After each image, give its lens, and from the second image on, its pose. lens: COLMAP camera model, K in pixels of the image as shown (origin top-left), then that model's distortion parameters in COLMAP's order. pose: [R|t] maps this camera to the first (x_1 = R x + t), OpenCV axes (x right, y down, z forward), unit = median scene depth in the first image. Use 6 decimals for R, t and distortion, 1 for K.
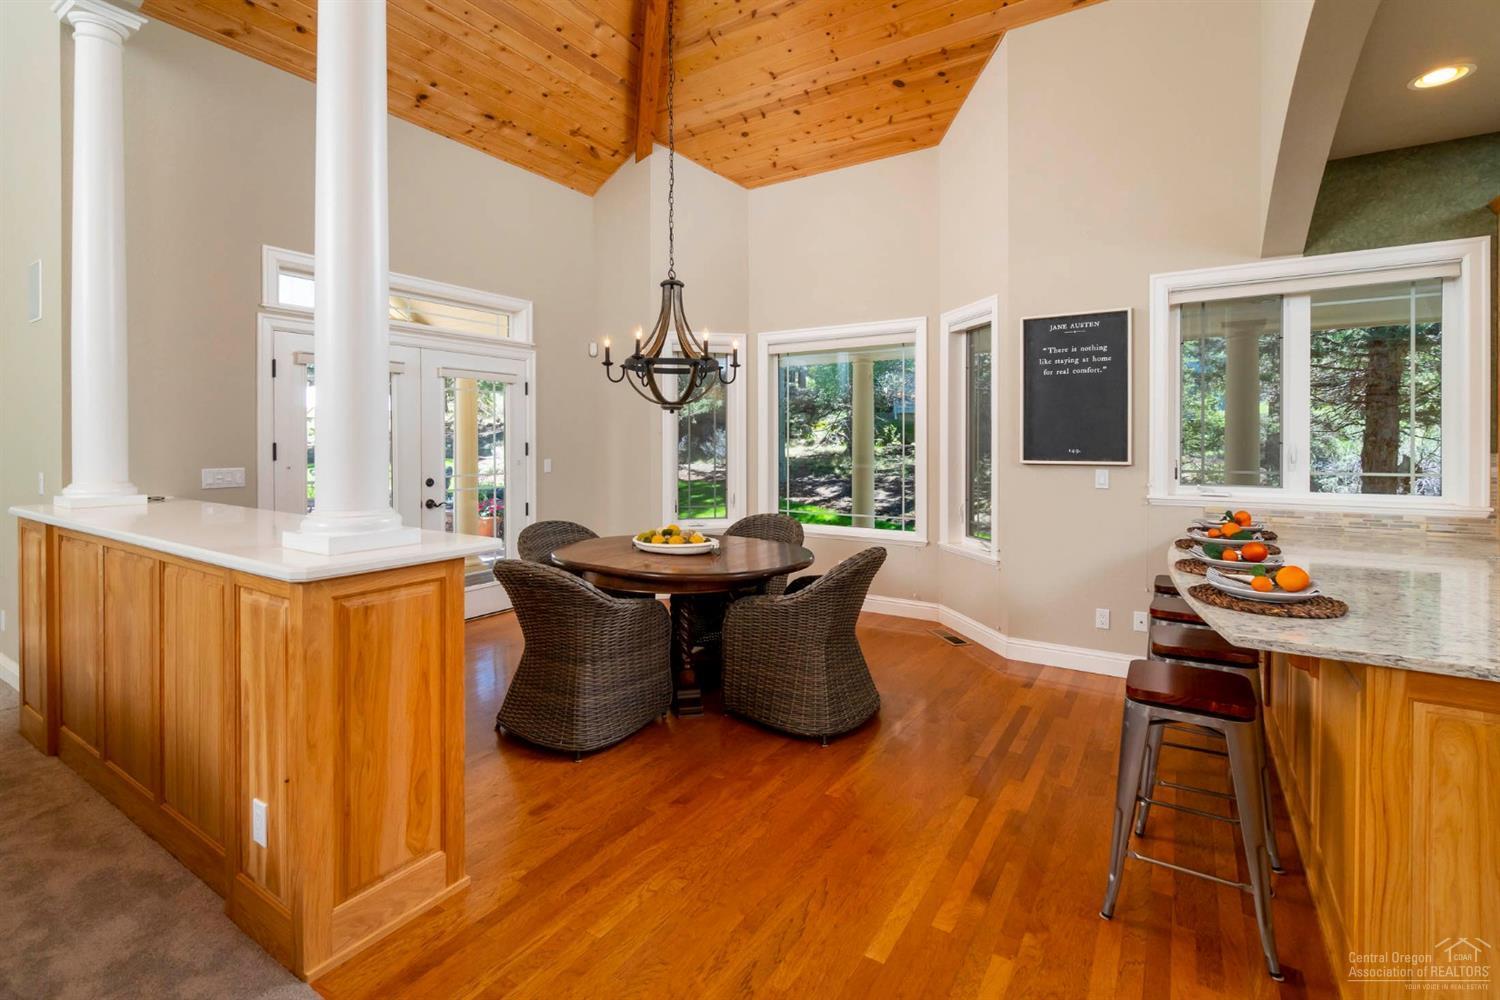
lens RADIAL K [[664.5, 0, 773.7], [0, 664.5, 452.0], [0, 0, 1]] dist [-0.011421, 0.000856]
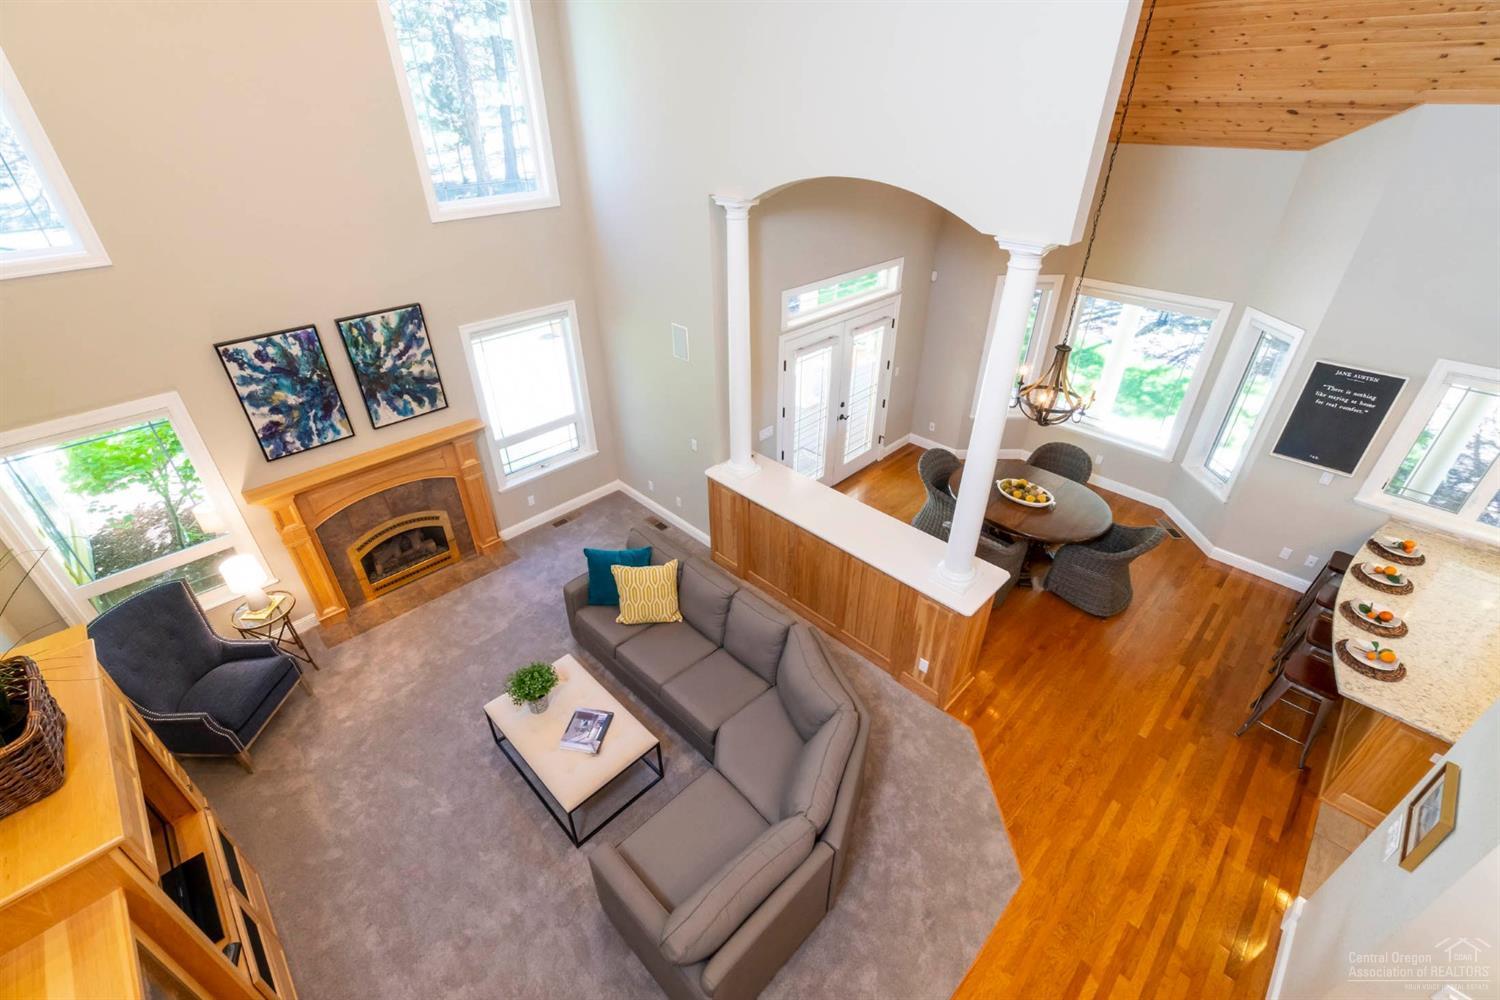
lens RADIAL K [[664.5, 0, 756.8], [0, 664.5, 493.1], [0, 0, 1]] dist [-0.011421, 0.000856]
pose [[0.976828, 0.123385, -0.174880, -0.664132], [-0.010165, 0.842924, 0.537936, -0.974521], [0.213784, -0.523693, 0.824646, -0.683621]]
